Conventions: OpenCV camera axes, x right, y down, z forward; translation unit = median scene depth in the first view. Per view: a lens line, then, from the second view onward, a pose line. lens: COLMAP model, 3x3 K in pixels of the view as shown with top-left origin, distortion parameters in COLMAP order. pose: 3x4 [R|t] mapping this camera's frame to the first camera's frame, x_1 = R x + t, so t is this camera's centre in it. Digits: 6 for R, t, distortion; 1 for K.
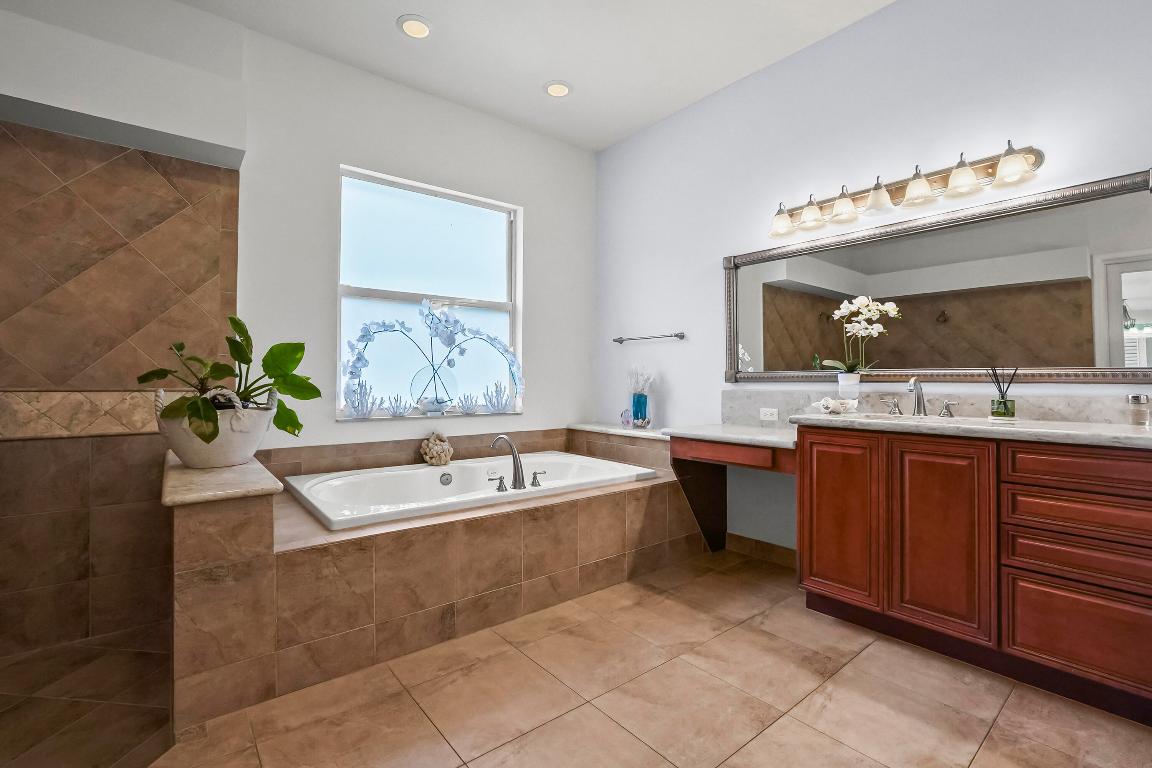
lens RADIAL K [[513.3, 0, 579.9], [0, 513.3, 367.4], [0, 0, 1]] dist [-0.049058, 0.015282]
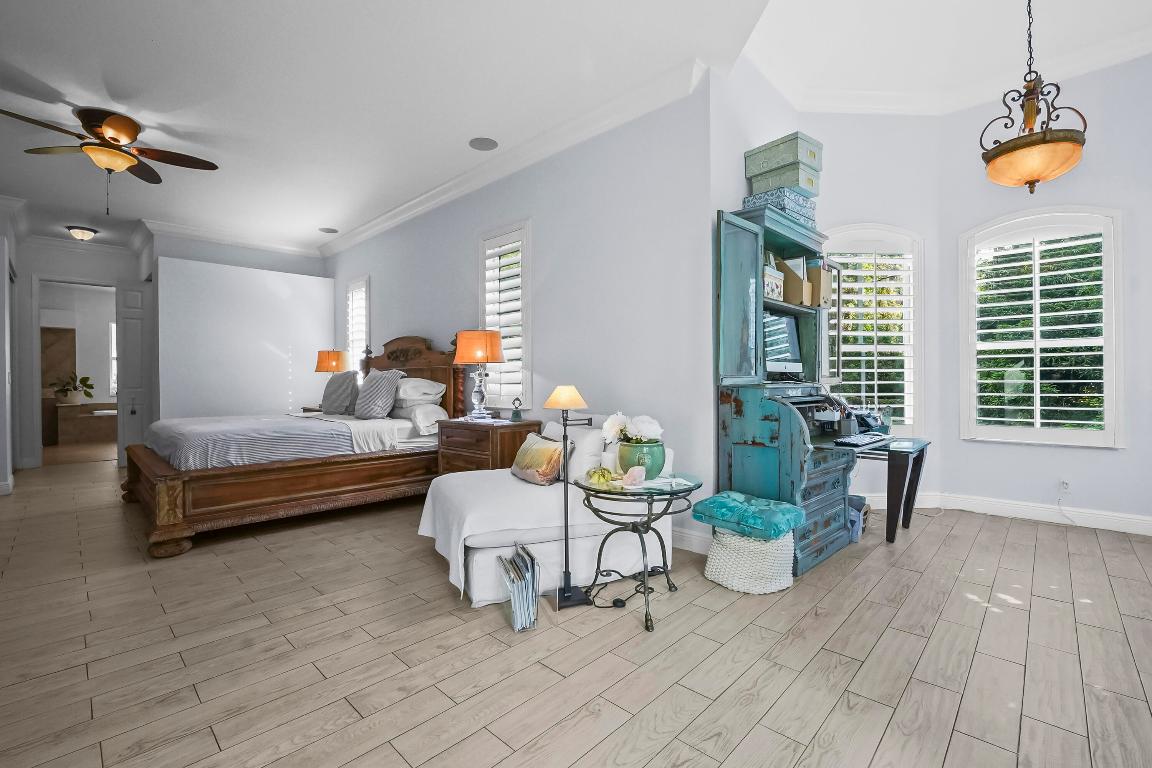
lens RADIAL K [[513.3, 0, 579.9], [0, 513.3, 367.4], [0, 0, 1]] dist [-0.049058, 0.015282]
pose [[0.990238, -0.013789, 0.138700, 2.999658], [0.013302, 0.999902, 0.004437, -0.086697], [-0.138748, -0.002549, 0.990324, -3.775297]]
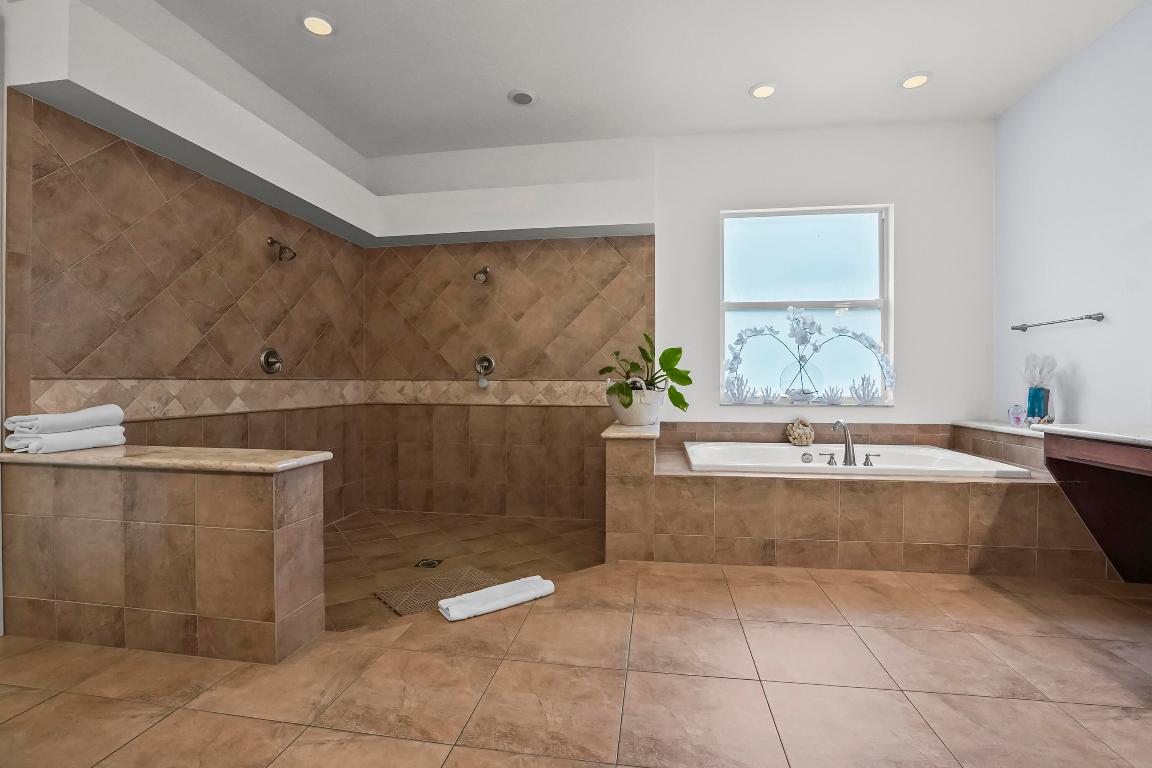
lens RADIAL K [[513.3, 0, 579.9], [0, 513.3, 367.4], [0, 0, 1]] dist [-0.049058, 0.015282]
pose [[0.667798, -0.020614, -0.744057, 0.356584], [0.016777, 0.999779, -0.012641, 0.023165], [0.744154, -0.004042, 0.667996, -0.224722]]
